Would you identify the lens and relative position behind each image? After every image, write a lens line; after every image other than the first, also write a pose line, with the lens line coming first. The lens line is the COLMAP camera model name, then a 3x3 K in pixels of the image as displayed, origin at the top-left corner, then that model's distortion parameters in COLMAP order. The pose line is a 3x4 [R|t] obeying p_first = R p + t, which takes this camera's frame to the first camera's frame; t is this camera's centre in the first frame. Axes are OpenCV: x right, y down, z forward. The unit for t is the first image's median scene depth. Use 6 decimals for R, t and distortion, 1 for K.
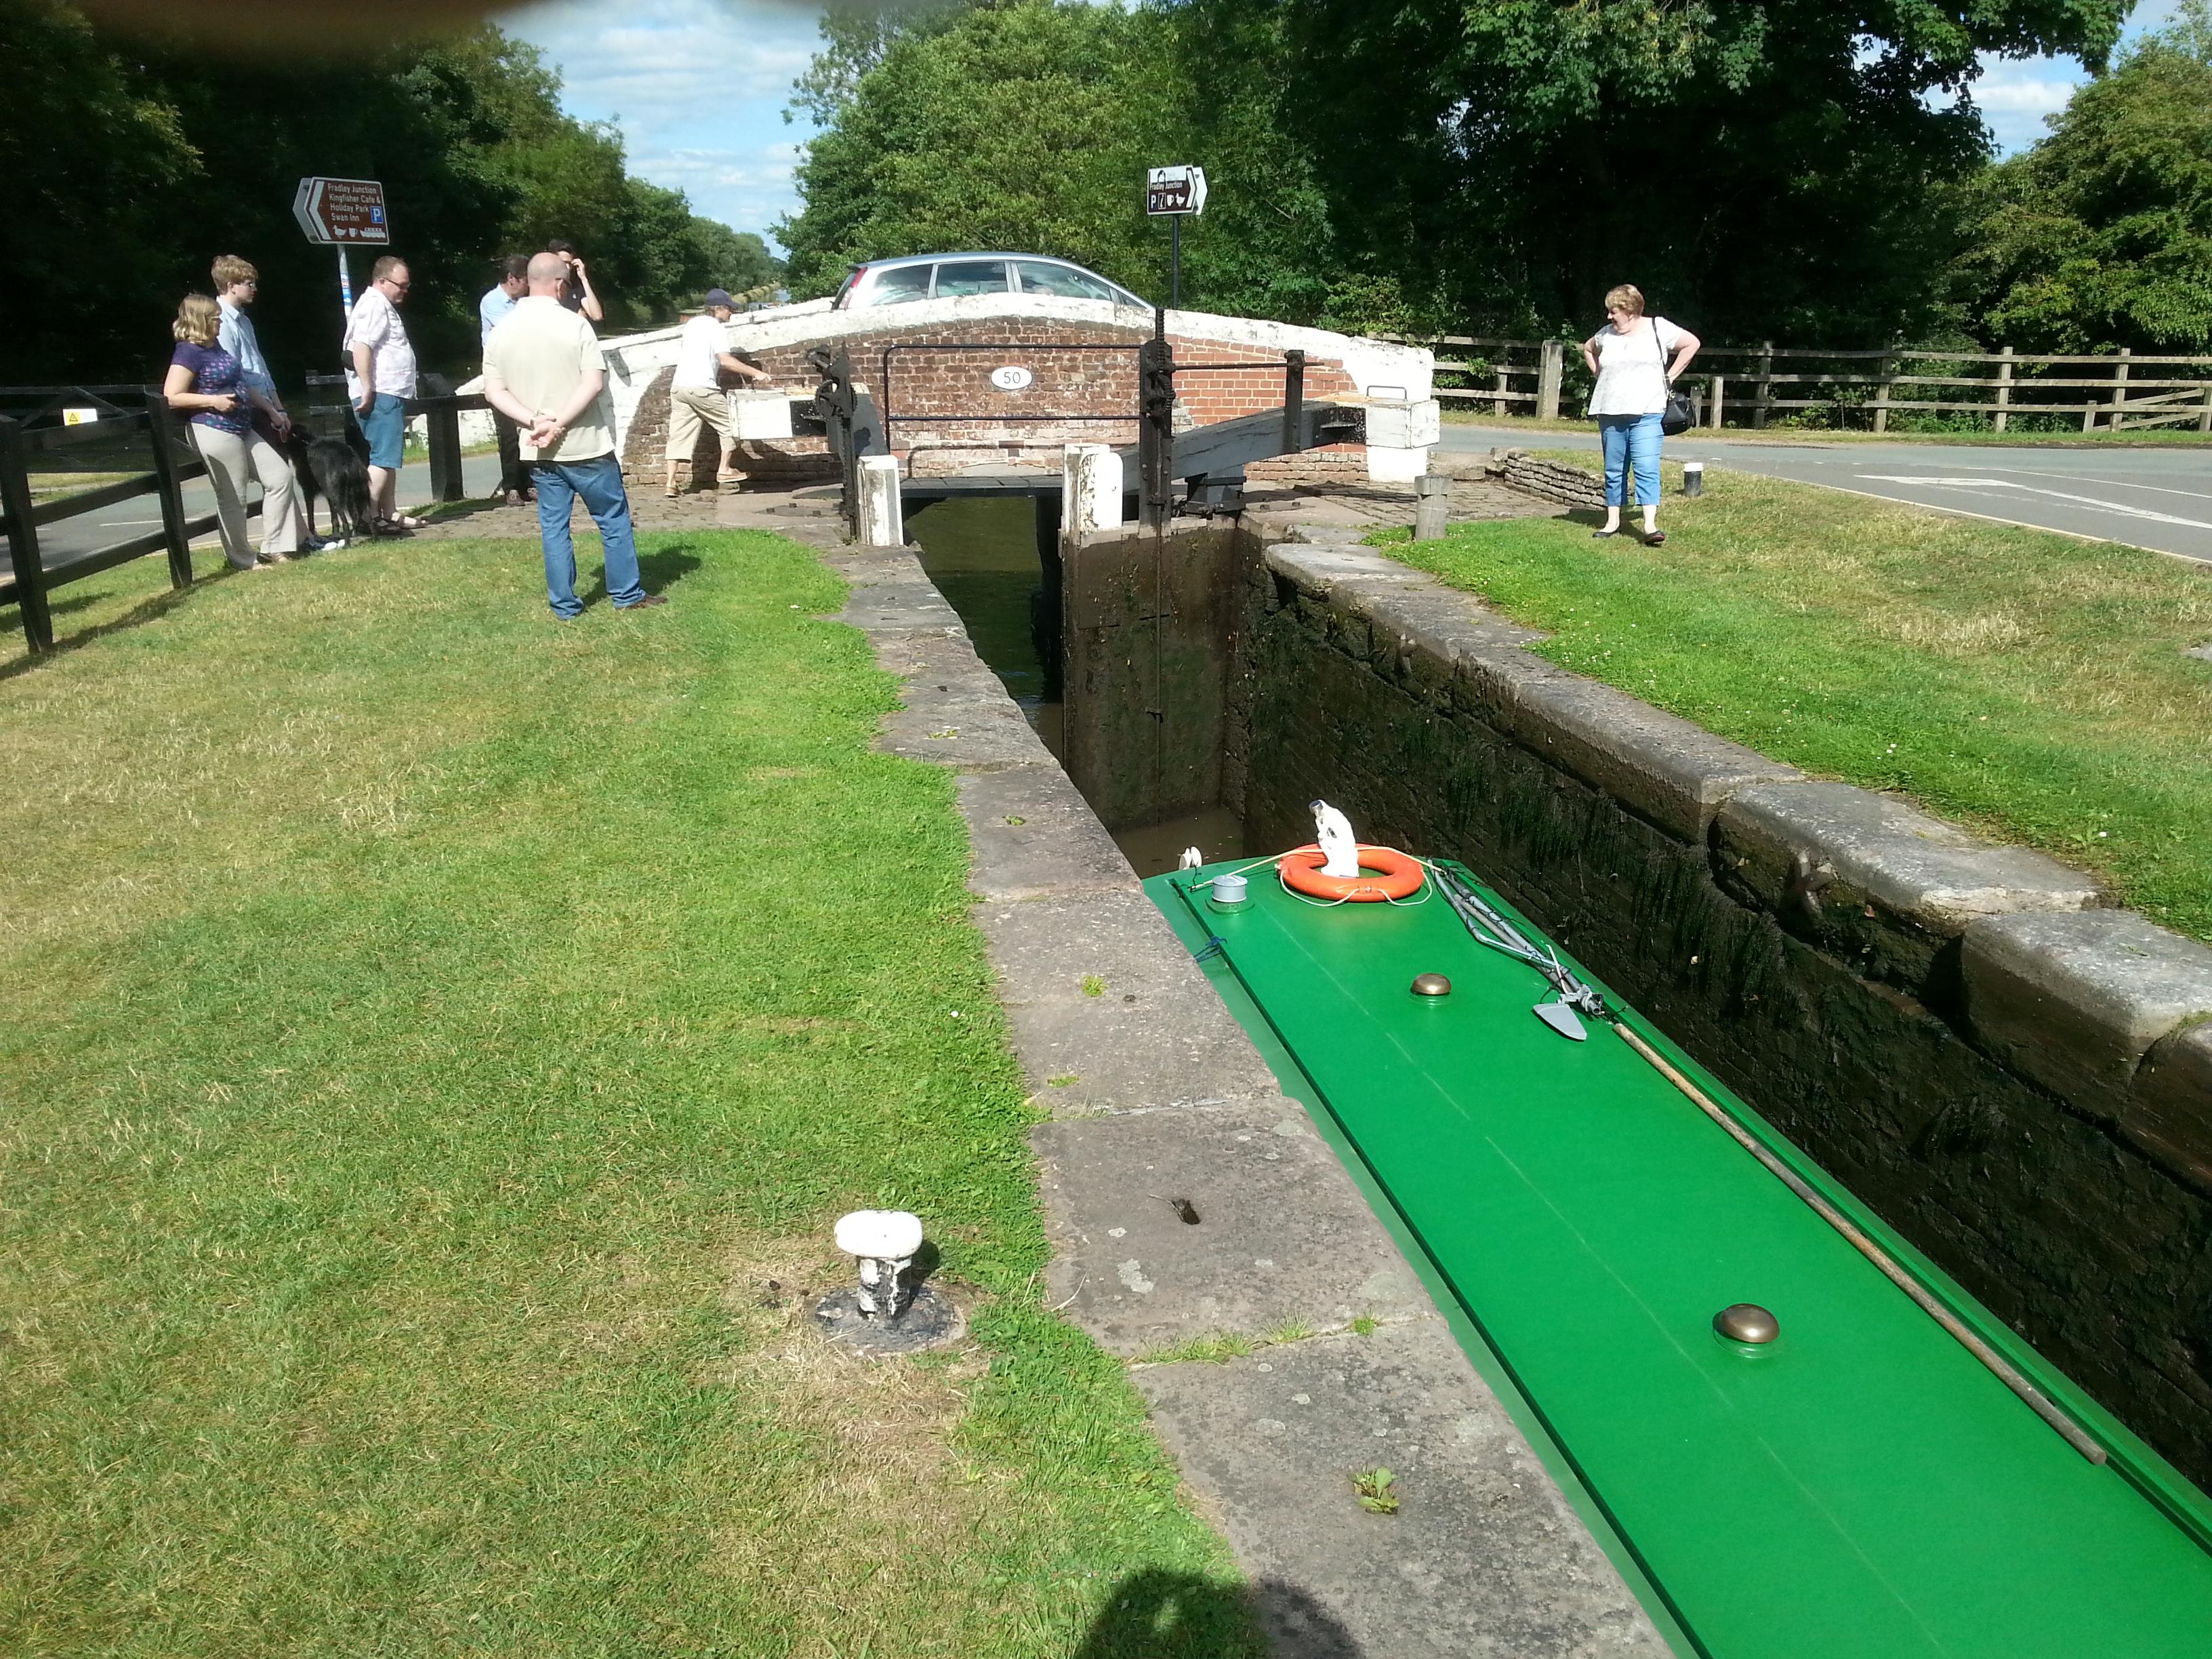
lens RADIAL K [[1847.3, 0, 1178.7], [0, 1847.3, 850.0], [0, 0, 1]] dist [0.046259, -0.116984]
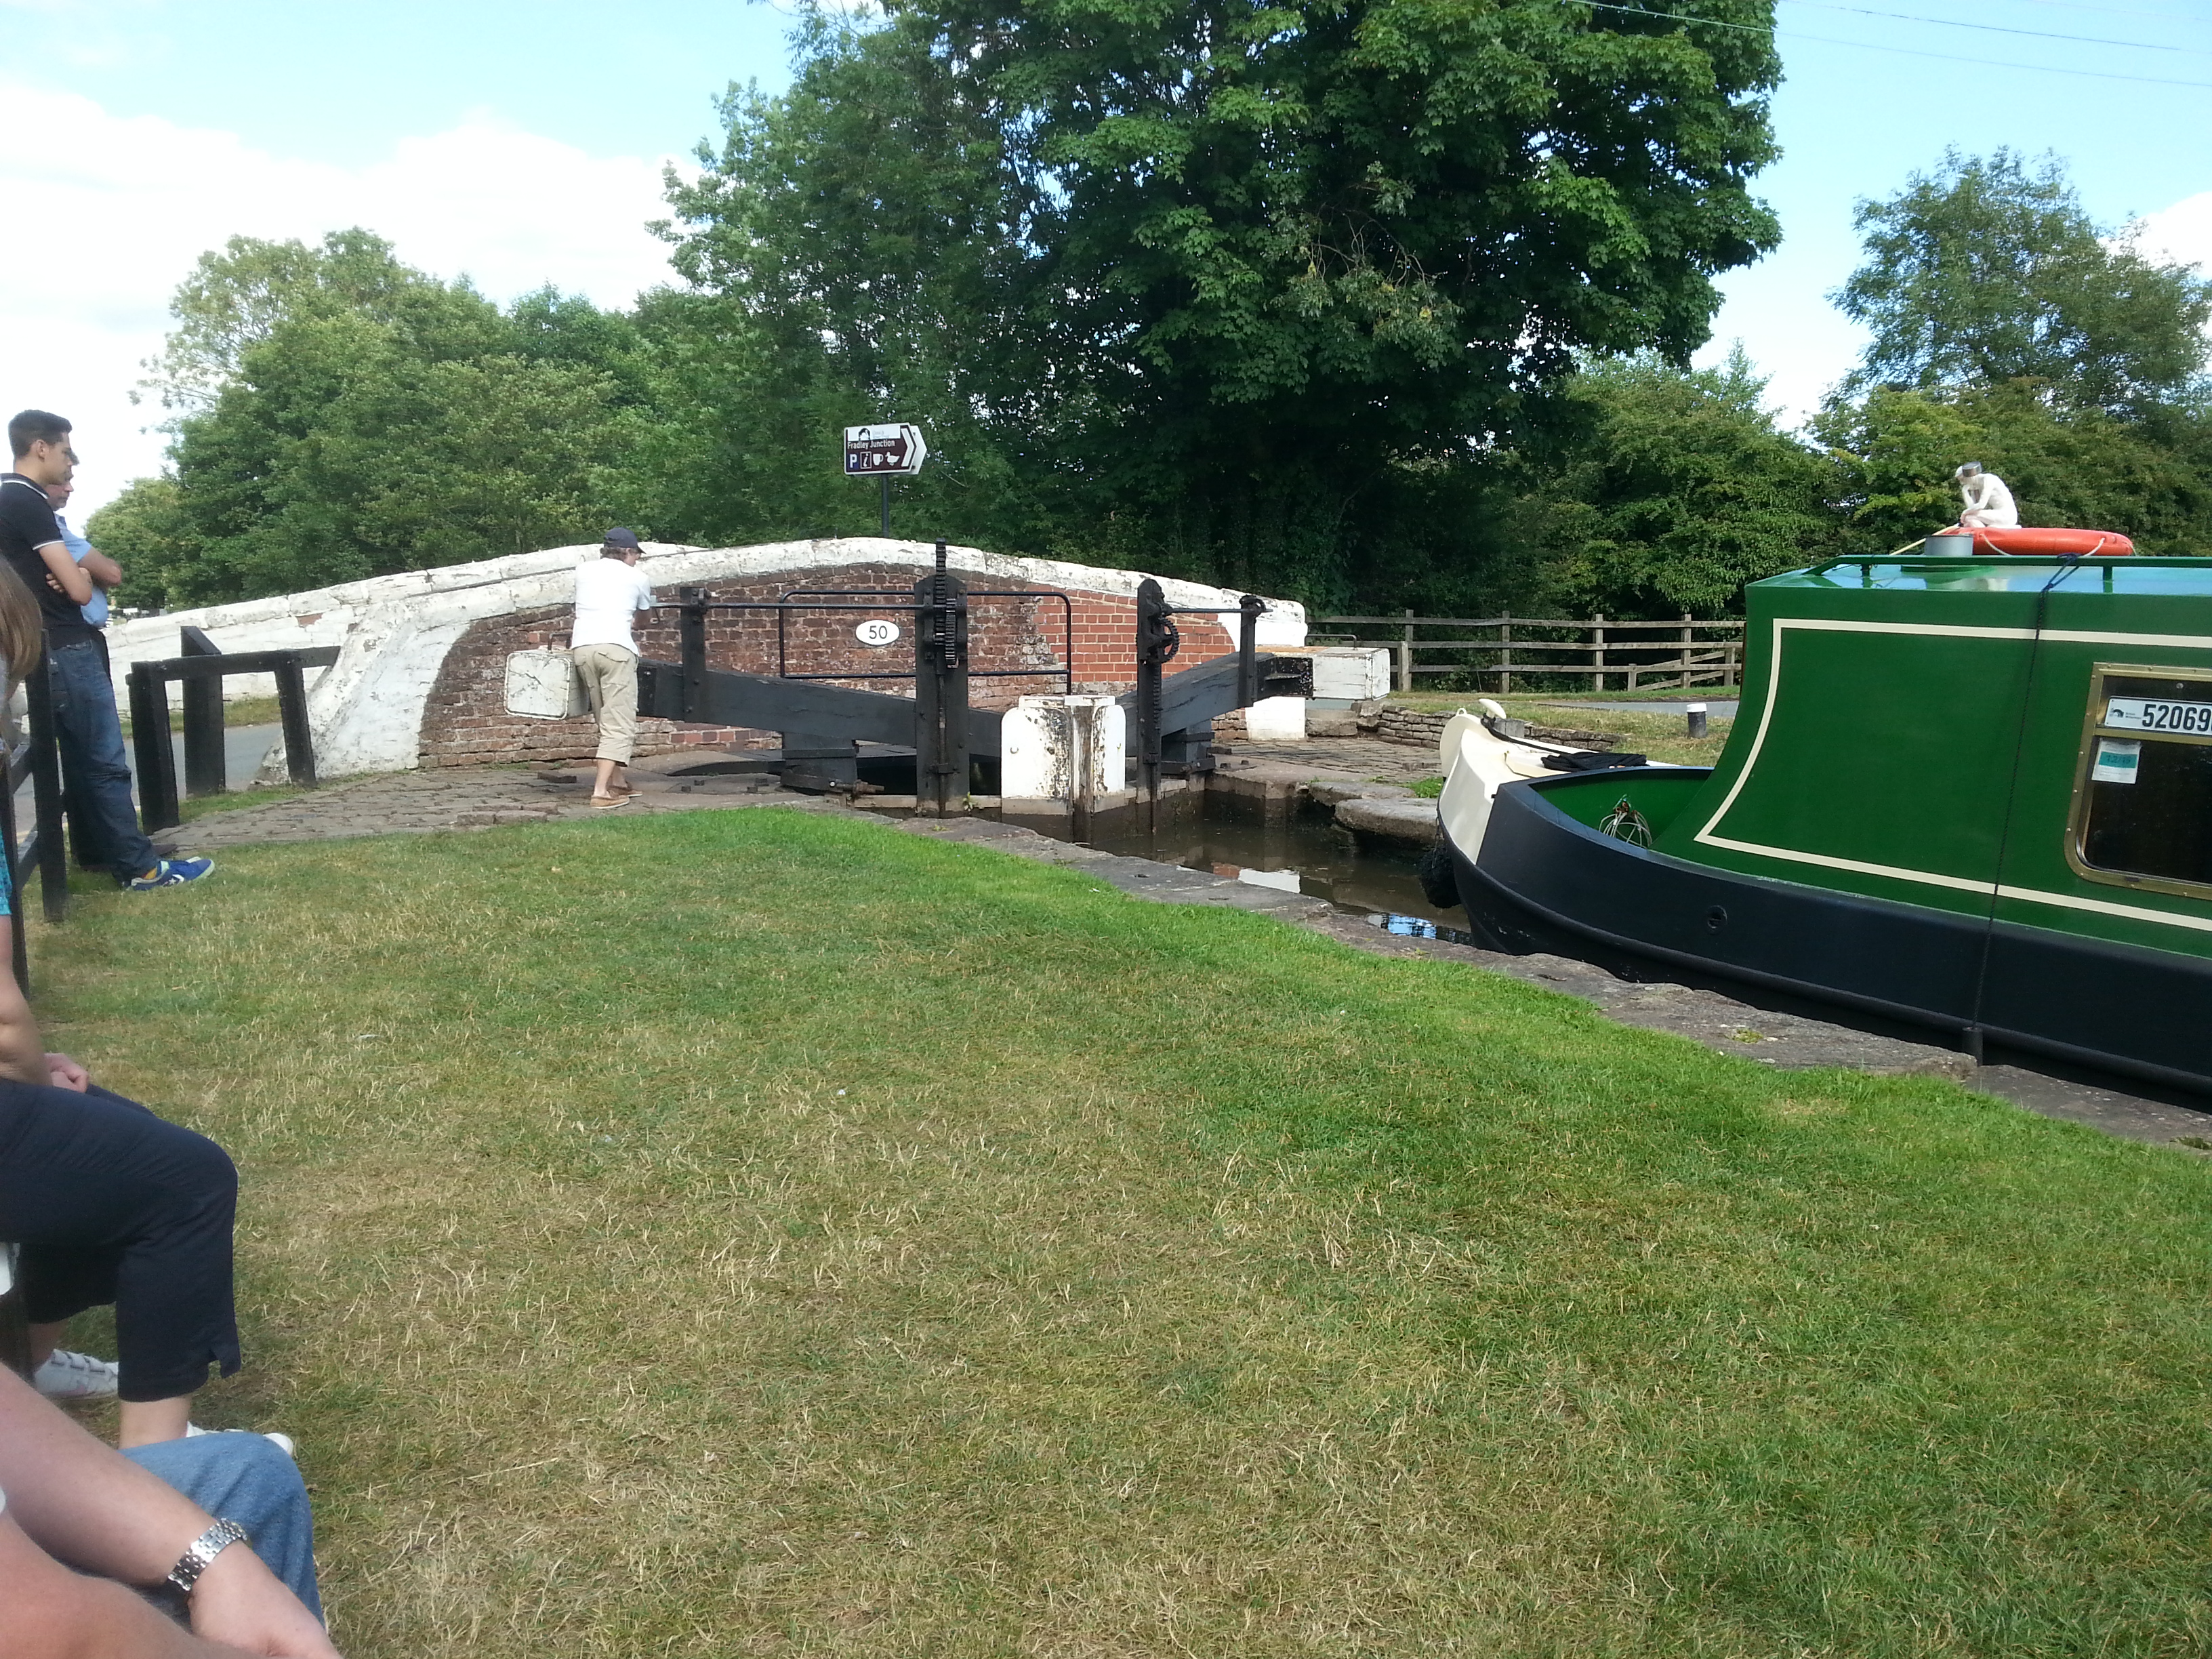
lens RADIAL K [[1796.9, 0, 1116.0], [0, 1796.9, 854.2], [0, 0, 1]] dist [0.044748, -0.109958]
pose [[0.934924, -0.050286, 0.351267, -0.495267], [0.103118, 0.985690, -0.133350, -0.053277], [-0.339534, 0.160894, 0.926731, 0.355645]]
